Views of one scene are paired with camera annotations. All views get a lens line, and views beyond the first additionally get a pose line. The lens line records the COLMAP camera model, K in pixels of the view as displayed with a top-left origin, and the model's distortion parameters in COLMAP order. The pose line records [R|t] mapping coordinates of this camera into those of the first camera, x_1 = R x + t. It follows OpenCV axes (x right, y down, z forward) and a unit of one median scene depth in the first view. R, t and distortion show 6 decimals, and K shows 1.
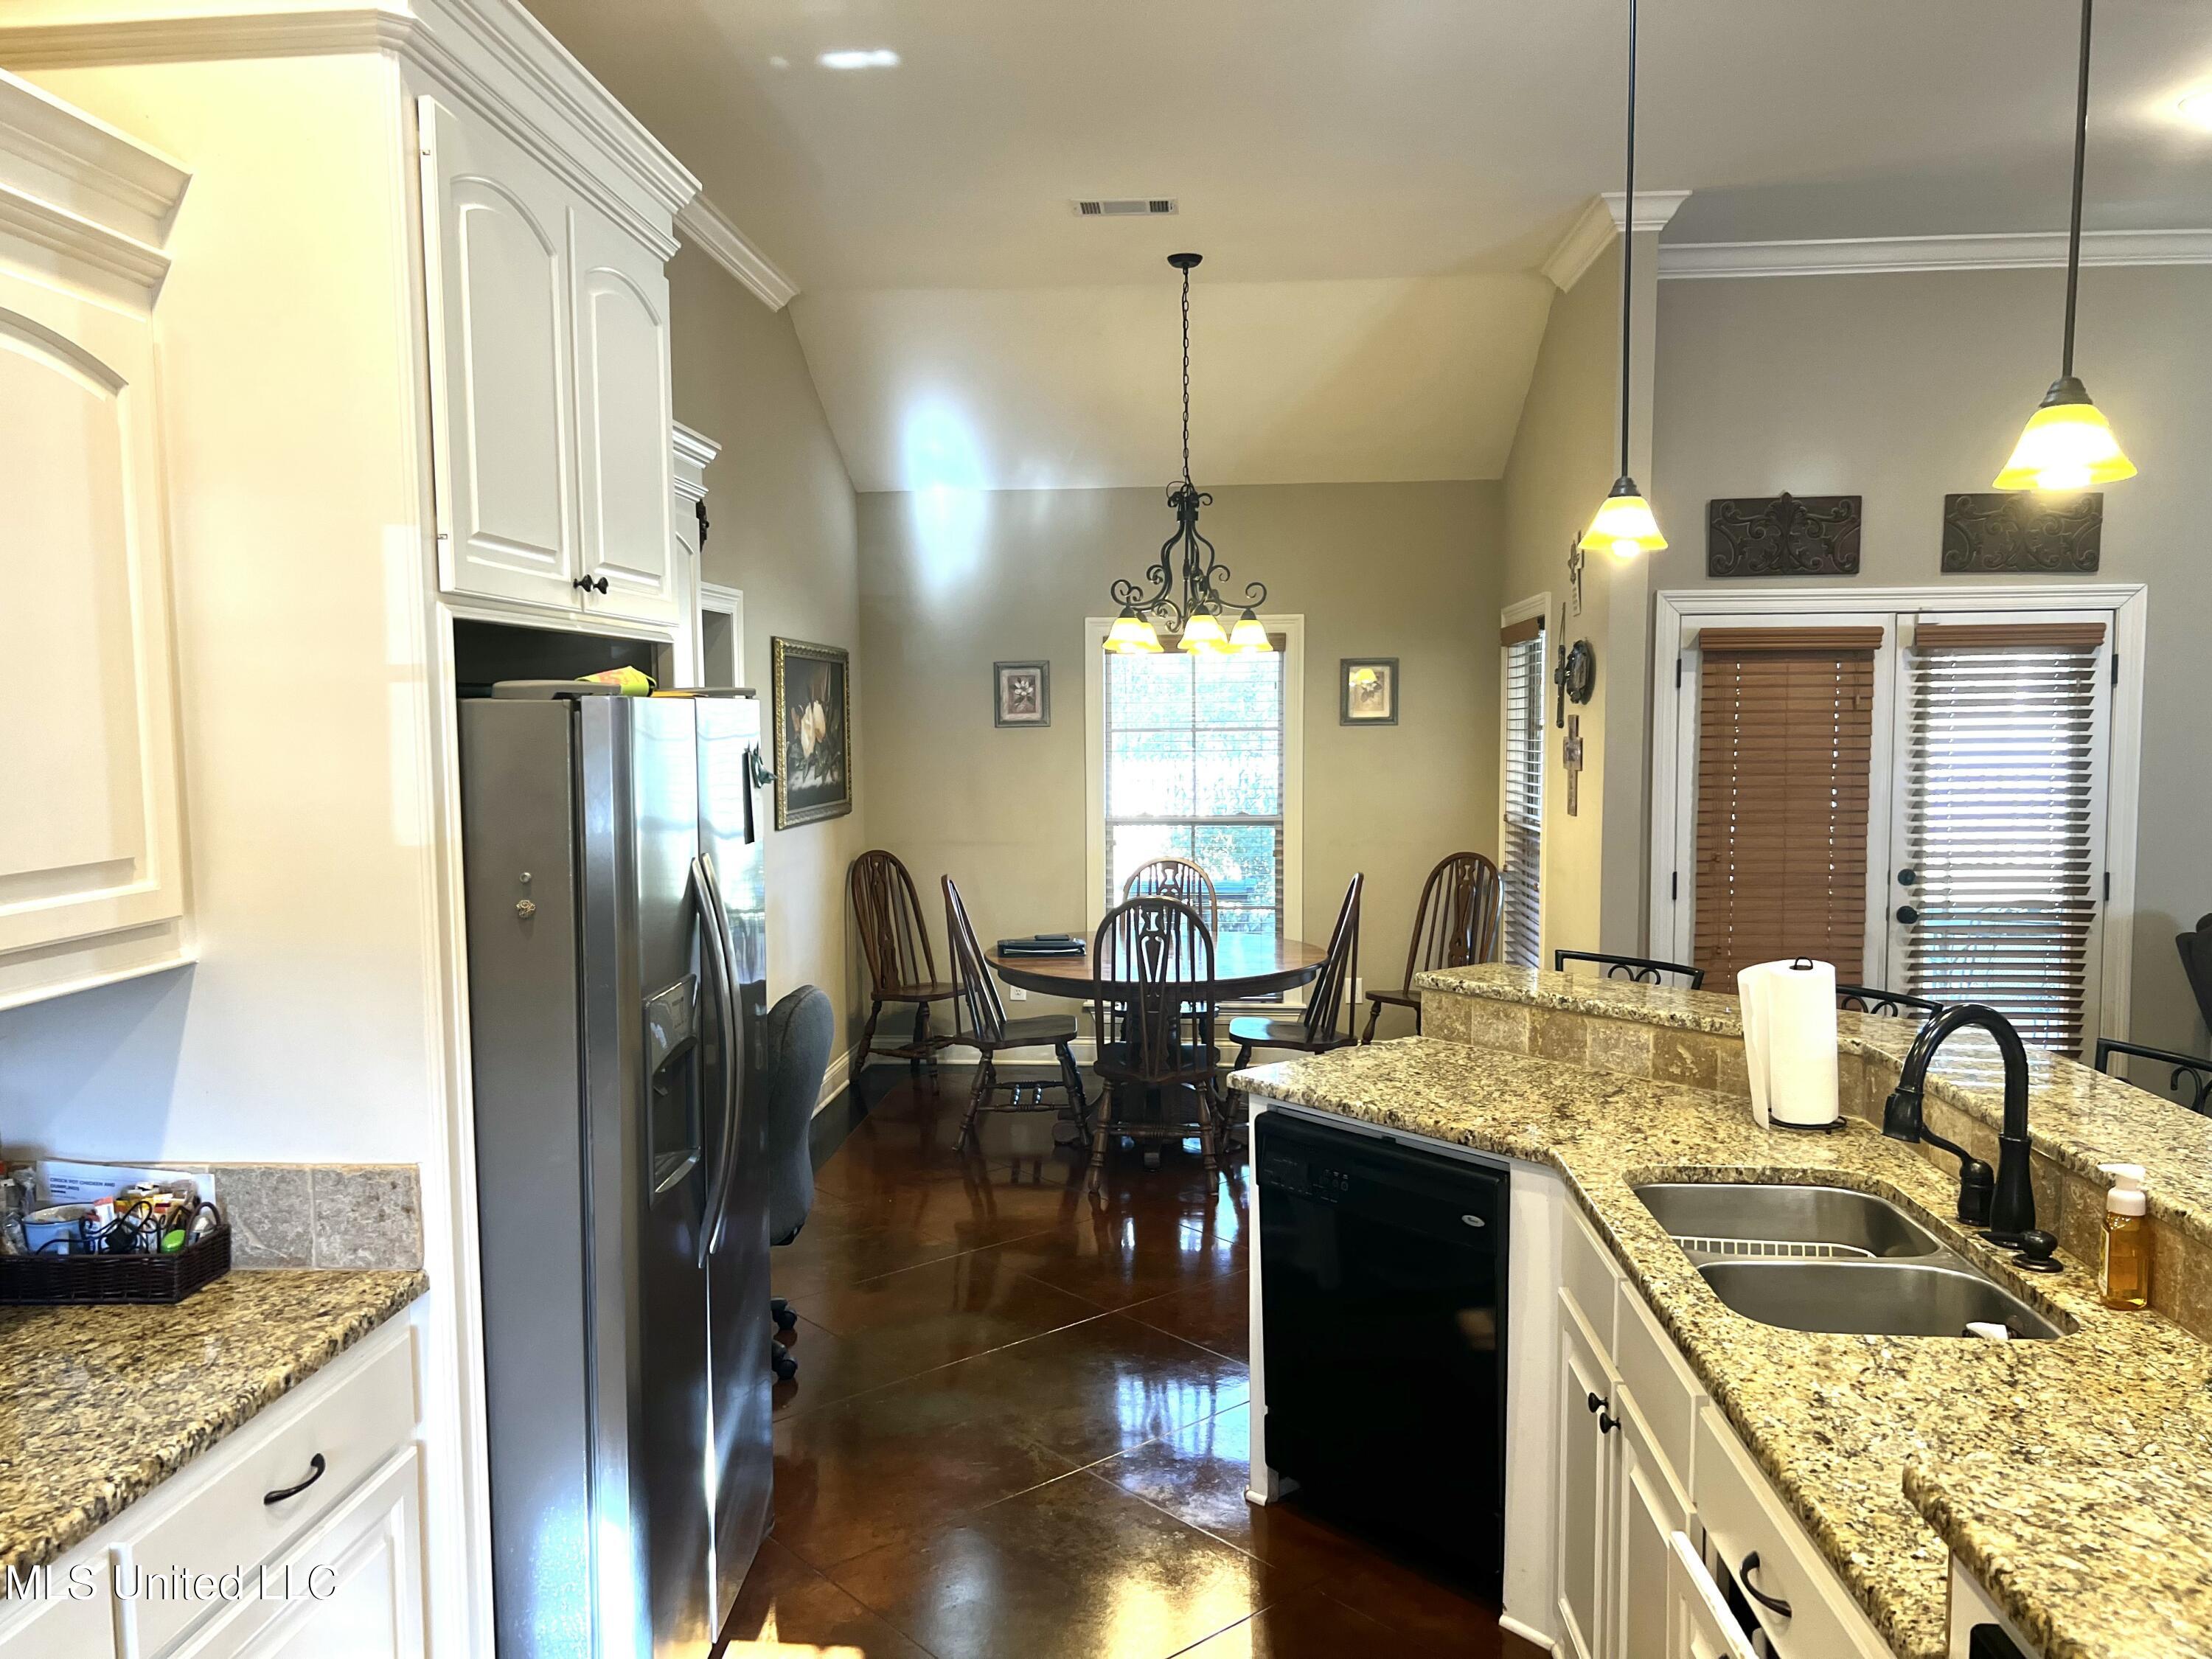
lens RADIAL K [[1668.8, 0, 1109.7], [0, 1668.8, 841.3], [0, 0, 1]] dist [0.060345, -0.064502]
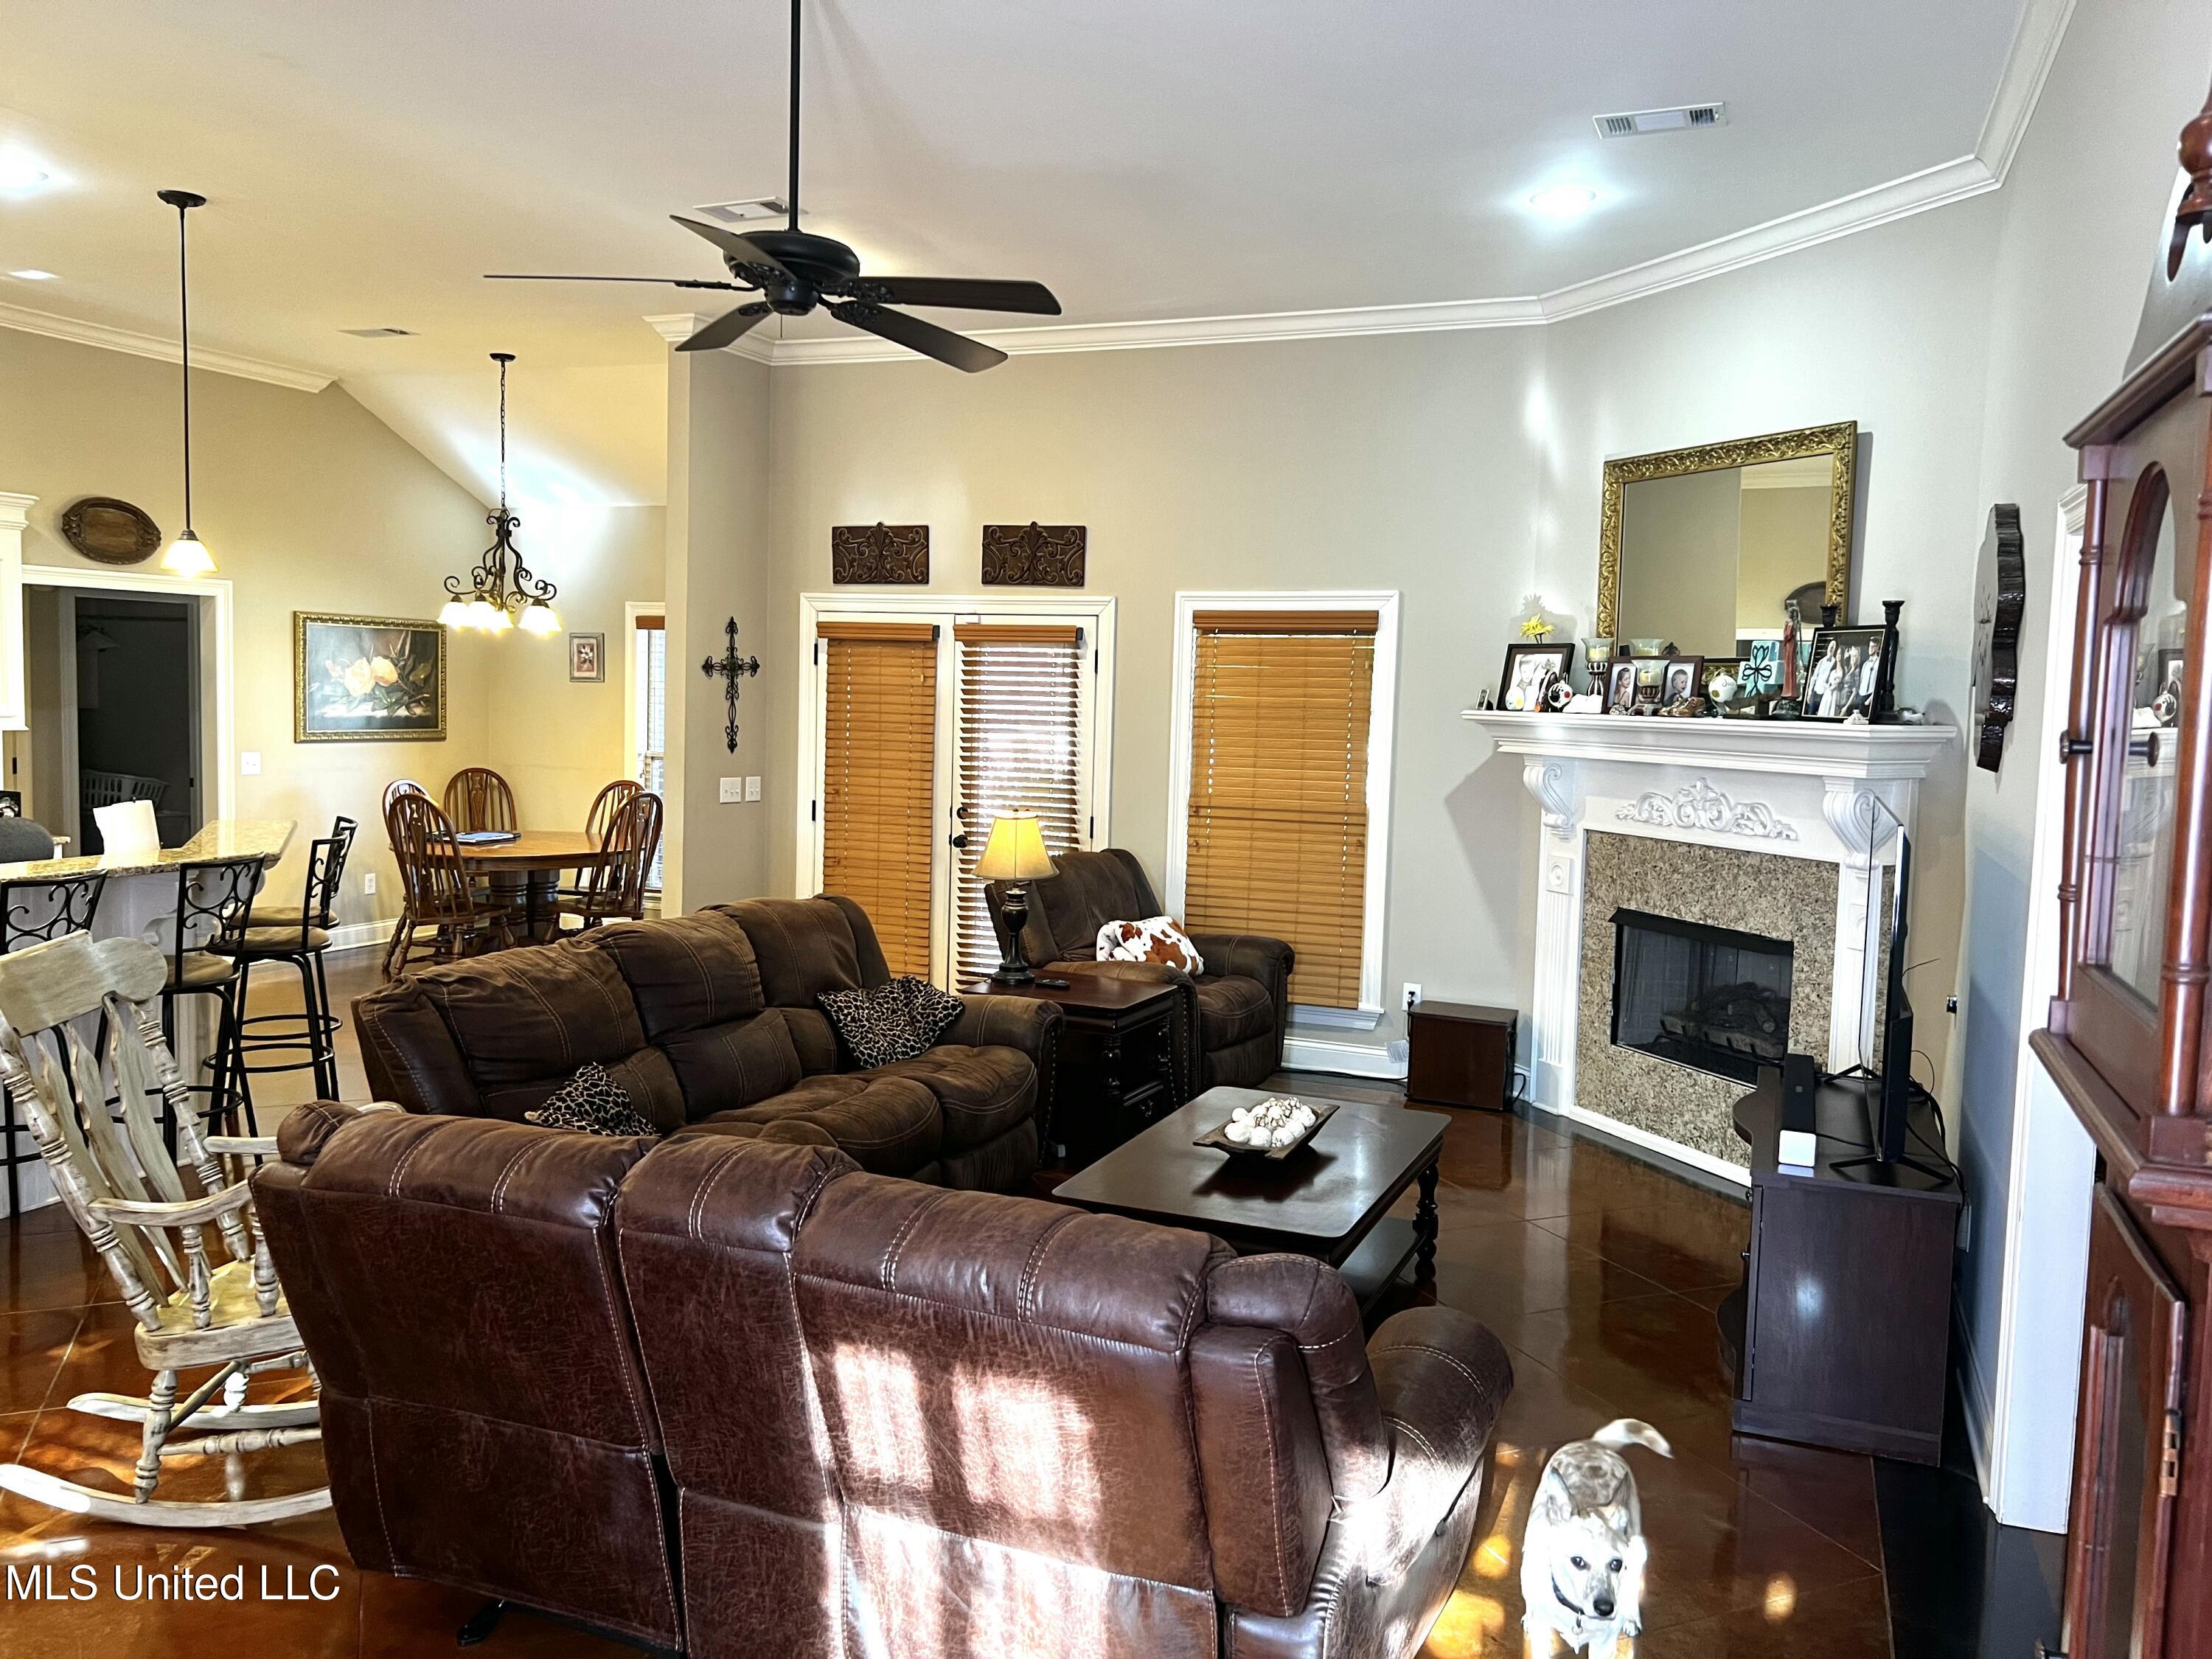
lens RADIAL K [[1668.8, 0, 1110.3], [0, 1668.8, 817.8], [0, 0, 1]] dist [0.060345, -0.064502]
pose [[0.954848, 0.060732, -0.290820, 0.972203], [-0.063438, 0.997986, 0.000123, 0.017567], [0.290242, 0.018332, 0.956778, -0.225713]]
